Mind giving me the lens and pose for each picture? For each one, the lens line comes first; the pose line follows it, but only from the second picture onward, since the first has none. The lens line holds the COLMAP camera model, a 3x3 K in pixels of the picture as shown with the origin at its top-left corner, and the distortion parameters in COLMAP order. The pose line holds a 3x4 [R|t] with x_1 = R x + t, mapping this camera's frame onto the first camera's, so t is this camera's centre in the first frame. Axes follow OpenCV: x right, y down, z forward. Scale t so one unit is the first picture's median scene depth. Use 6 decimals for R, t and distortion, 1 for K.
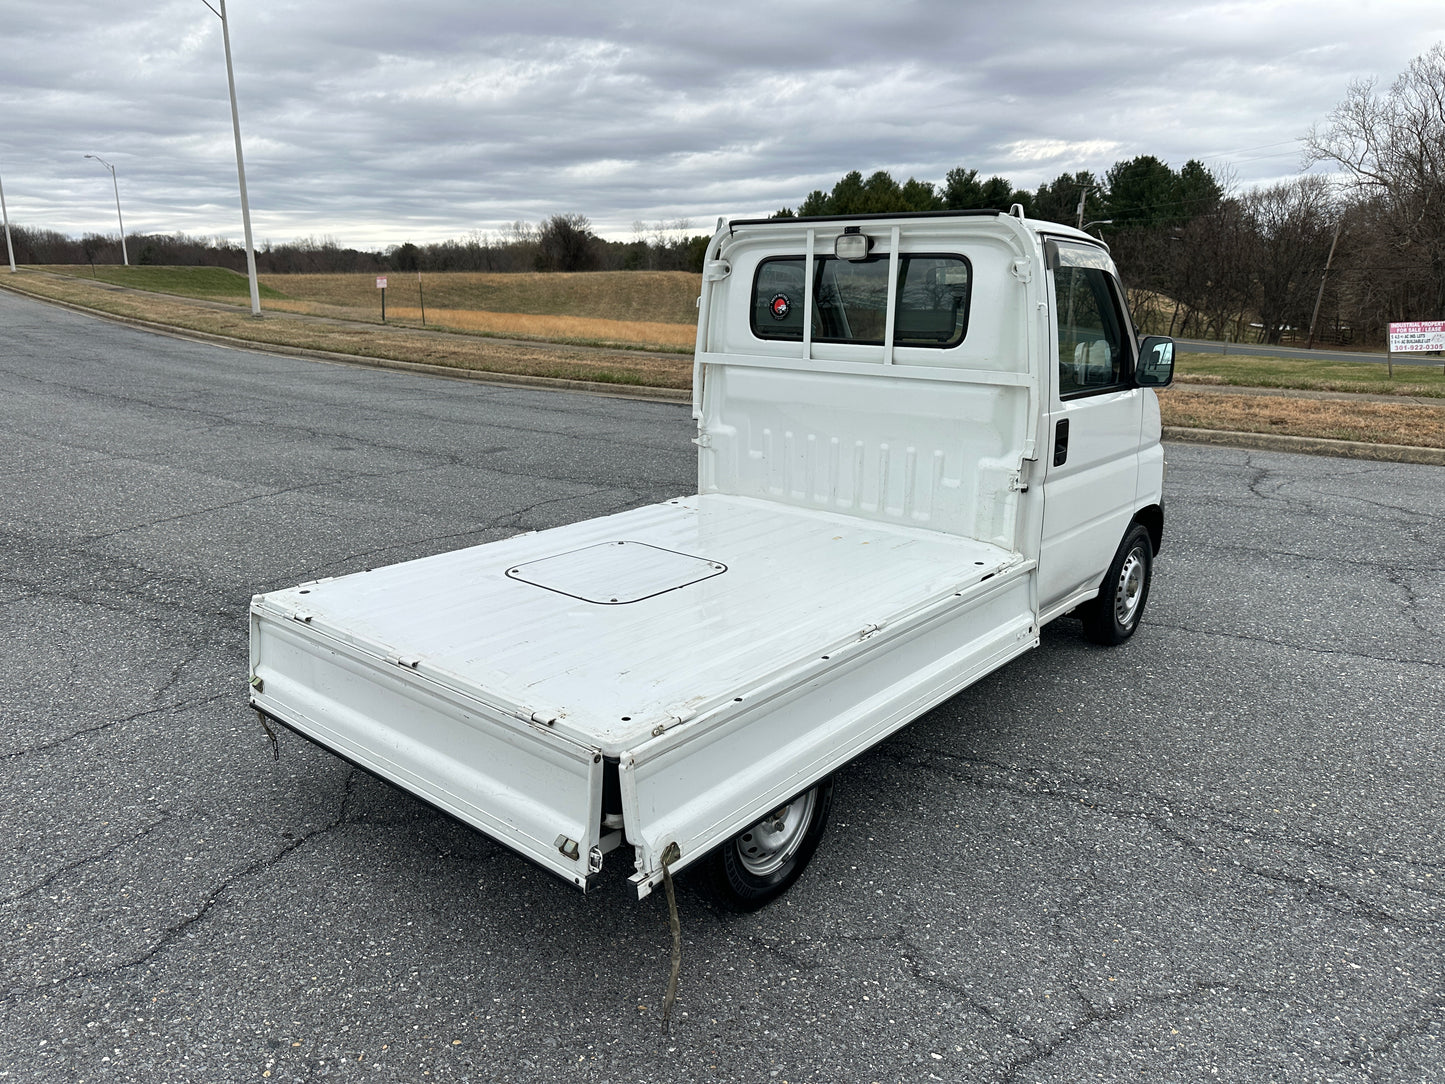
lens RADIAL K [[1013.3, 0, 722.3], [0, 1013.3, 556.7], [0, 0, 1]] dist [0.040037, -0.049930]
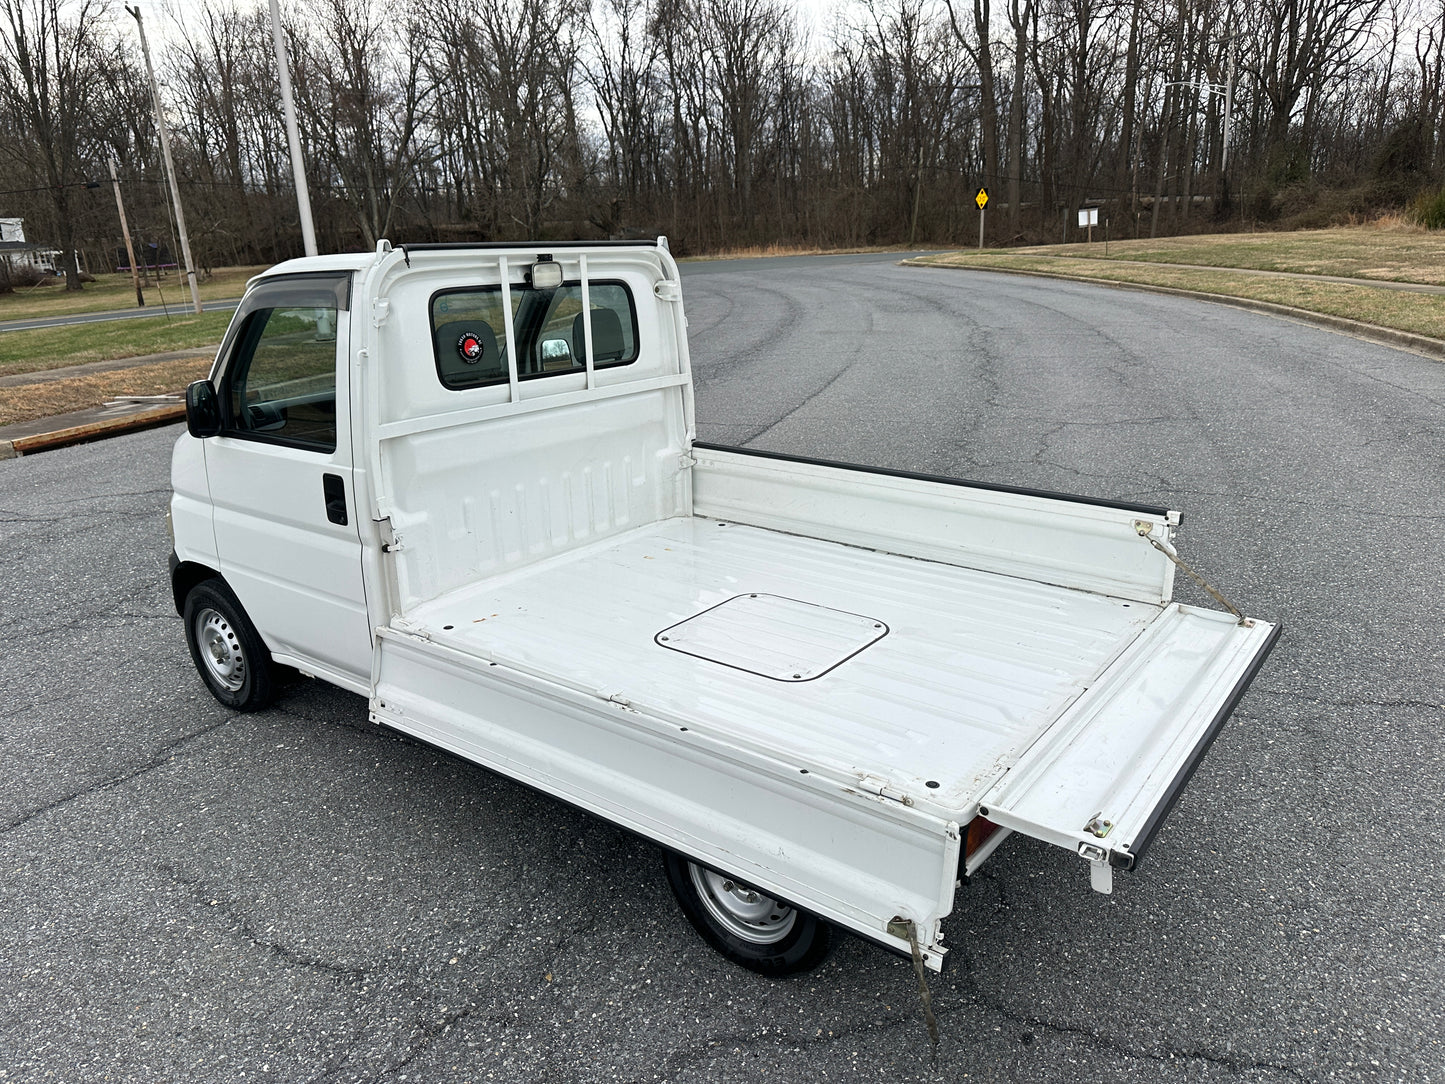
lens RADIAL K [[1013.3, 0, 726.3], [0, 1013.3, 552.4], [0, 0, 1]] dist [0.040037, -0.049930]
pose [[-0.056308, -0.301241, 0.951884, -0.777140], [0.283373, 0.909368, 0.304549, -0.281204], [-0.957355, 0.286887, 0.034159, 0.798360]]
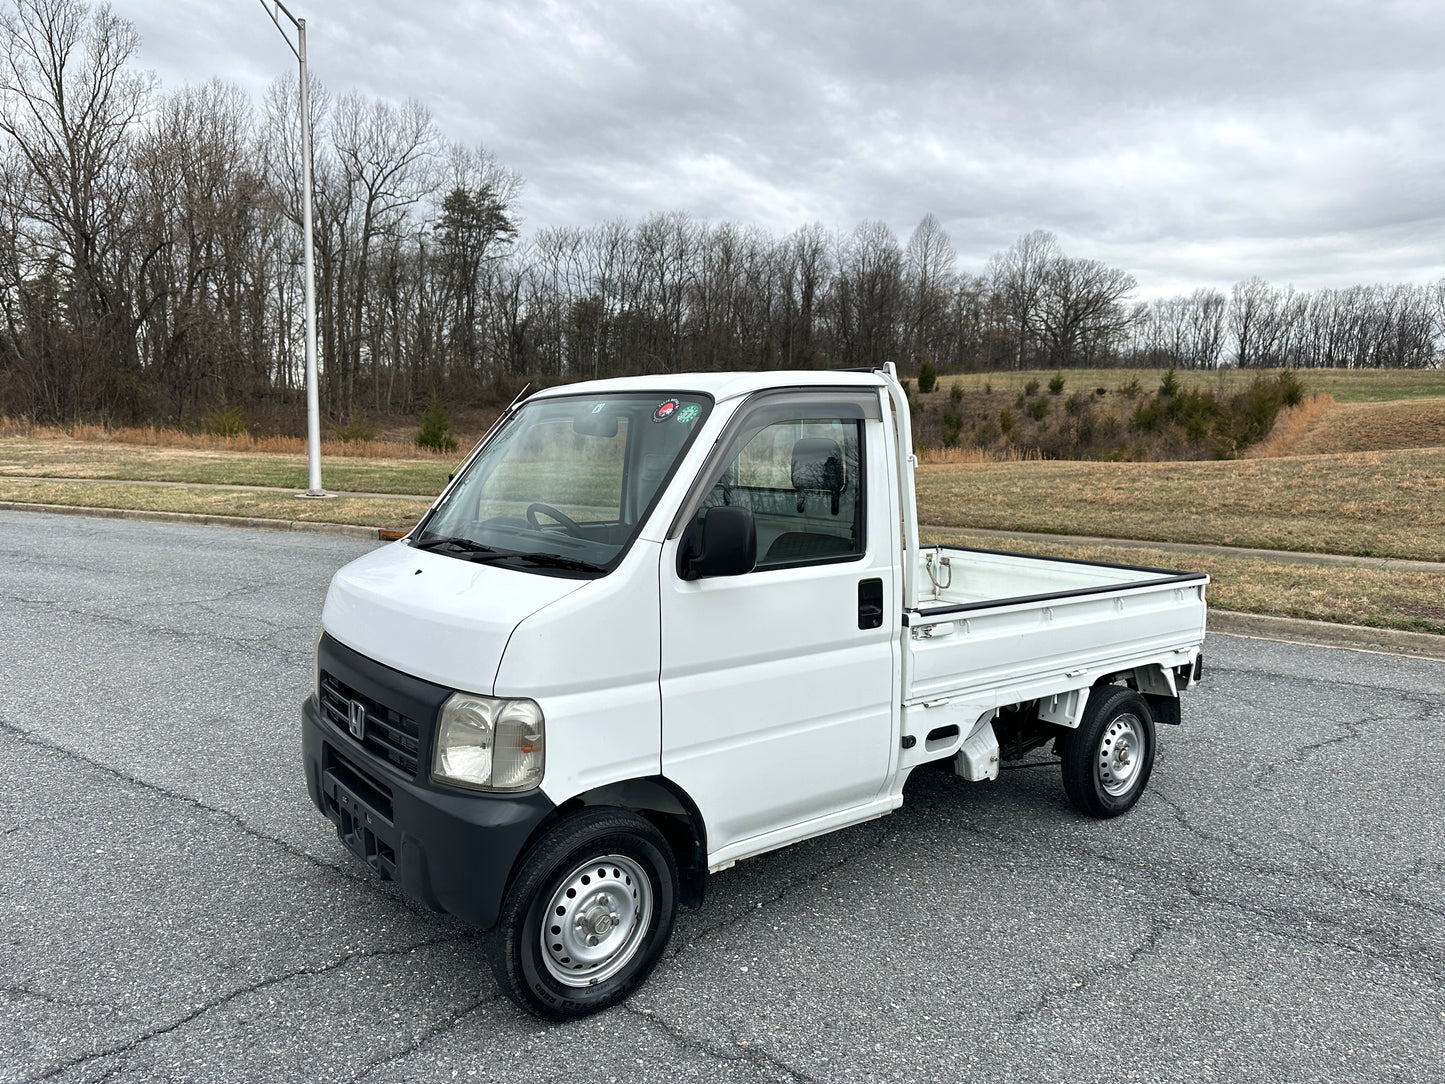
lens RADIAL K [[1013.3, 0, 721.3], [0, 1013.3, 541.8], [0, 0, 1]] dist [0.040037, -0.049930]
pose [[-0.979999, -0.039570, 0.195027, -0.032932], [0.032766, 0.934570, 0.354267, -0.492849], [-0.196284, 0.353571, -0.914582, 1.832863]]
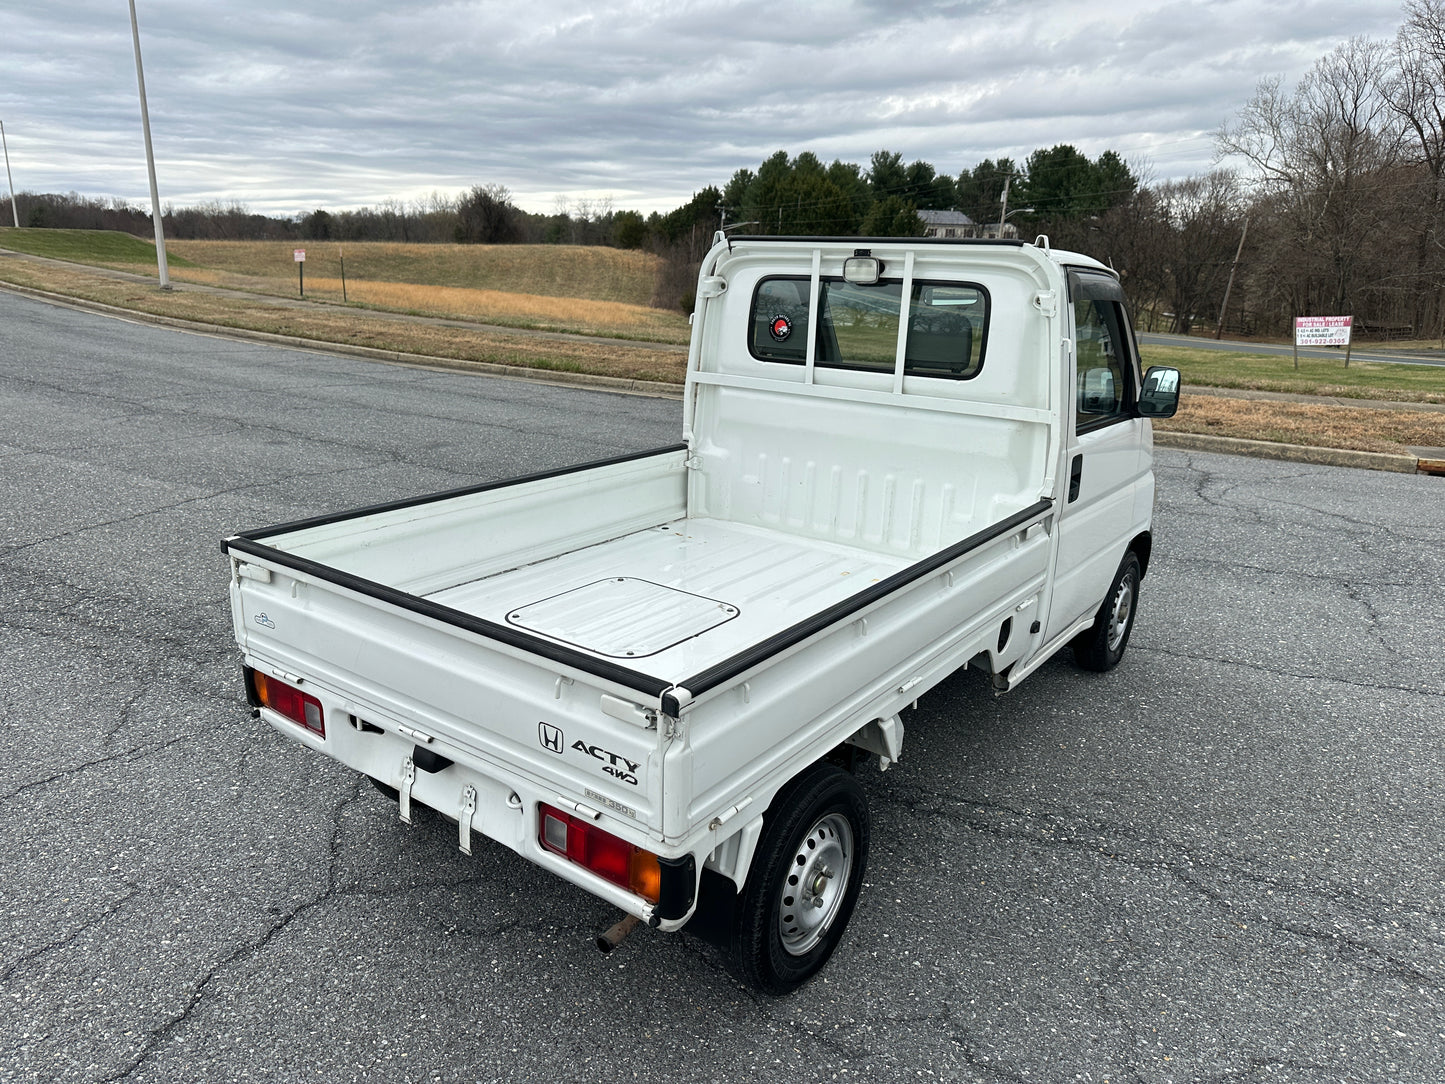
lens RADIAL K [[1013.3, 0, 722.2], [0, 1013.3, 559.3], [0, 0, 1]] dist [0.040037, -0.049930]
pose [[0.997142, 0.002285, 0.075514, -0.068150], [-0.004020, 0.999731, 0.022841, -0.048335], [-0.075441, -0.023079, 0.996883, 0.043651]]
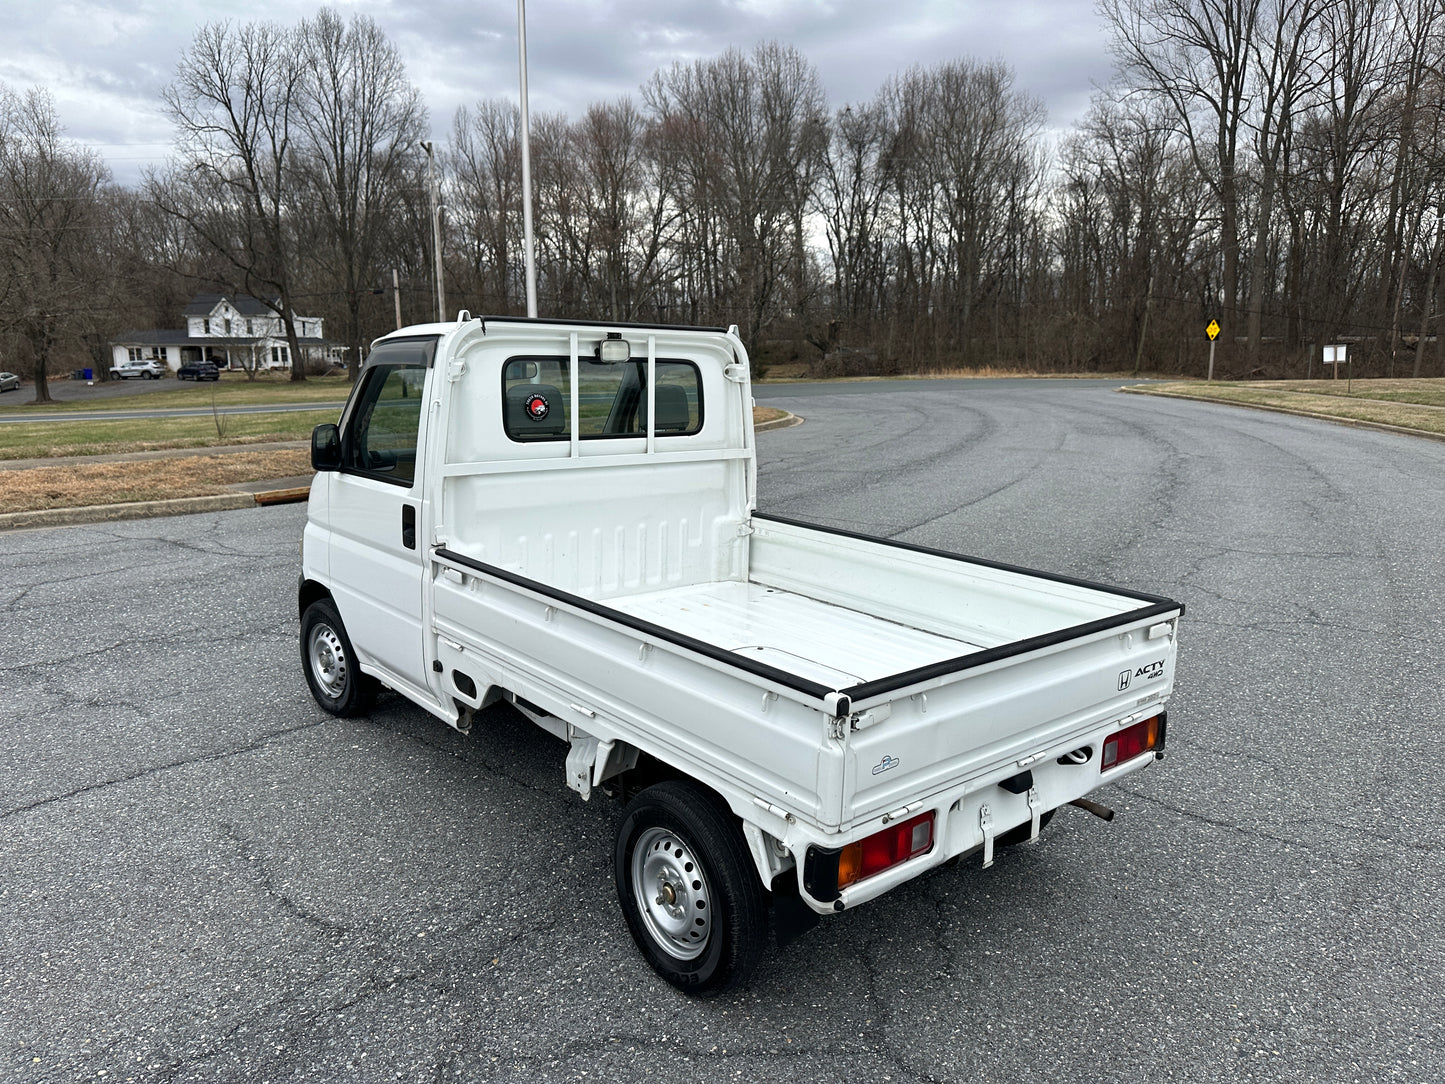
lens RADIAL K [[1013.3, 0, 711.5], [0, 1013.3, 540.0], [0, 0, 1]] dist [0.040037, -0.049930]
pose [[0.167854, -0.180130, 0.969215, -0.842843], [0.242676, 0.960460, 0.136475, -0.211591], [-0.955475, 0.212298, 0.204930, 0.656229]]
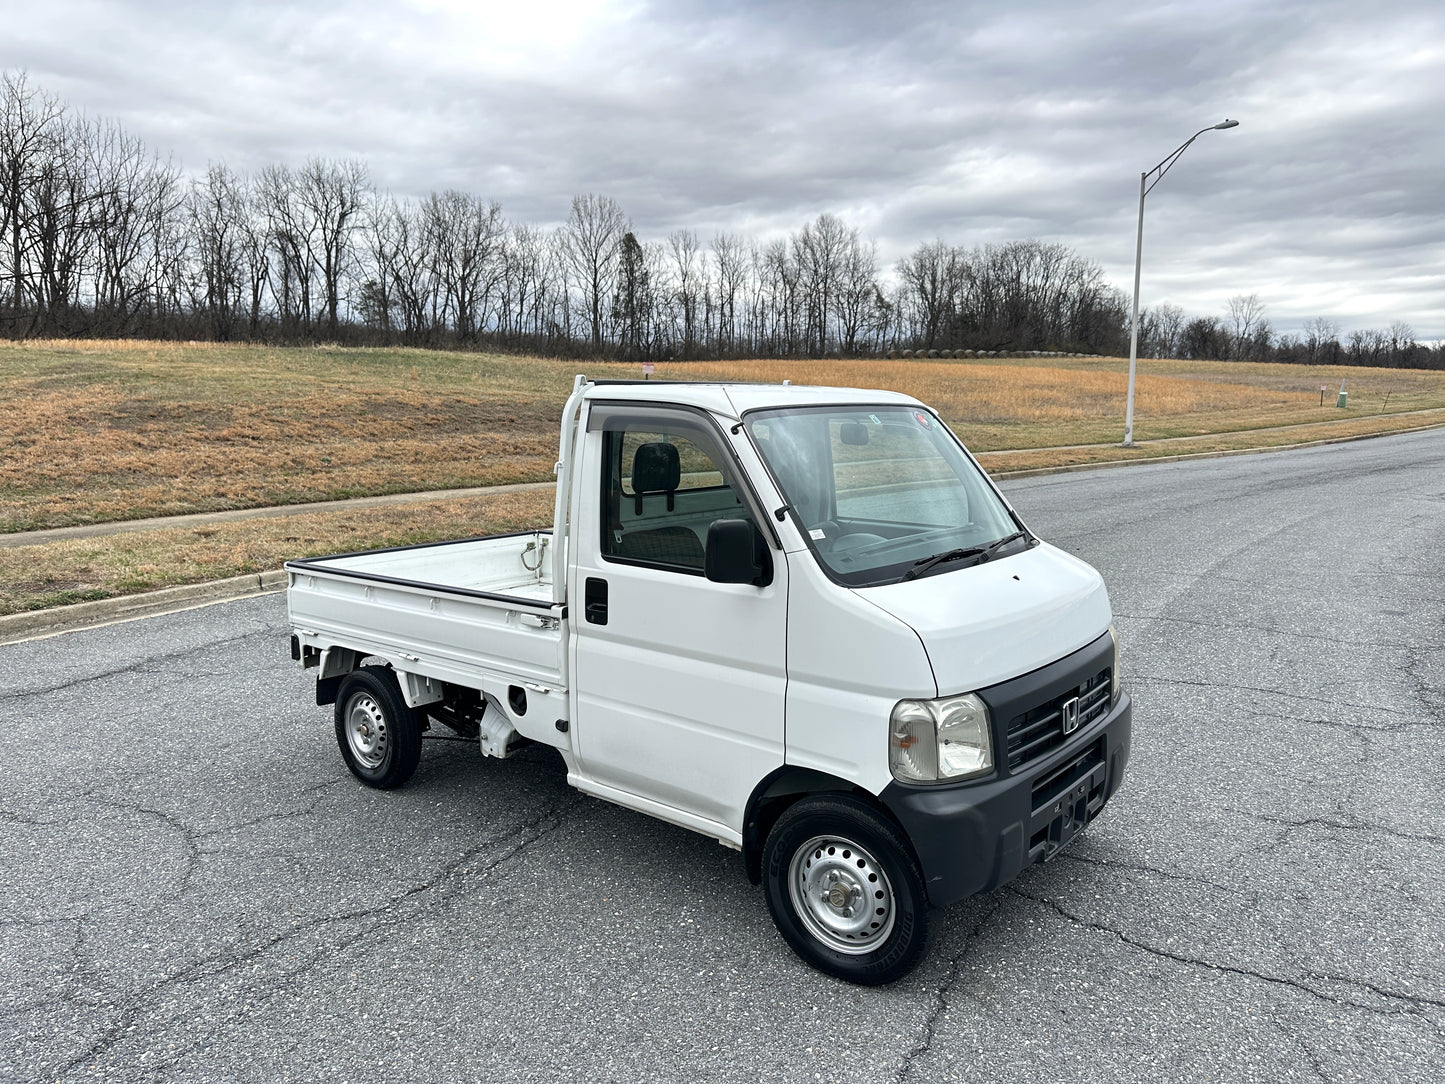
lens RADIAL K [[1013.3, 0, 722.8], [0, 1013.3, 542.1], [0, 0, 1]] dist [0.040037, -0.049930]
pose [[0.004373, 0.123442, -0.992342, 1.131262], [-0.257245, 0.959093, 0.118173, -0.273820], [0.966336, 0.254759, 0.035949, 0.931665]]
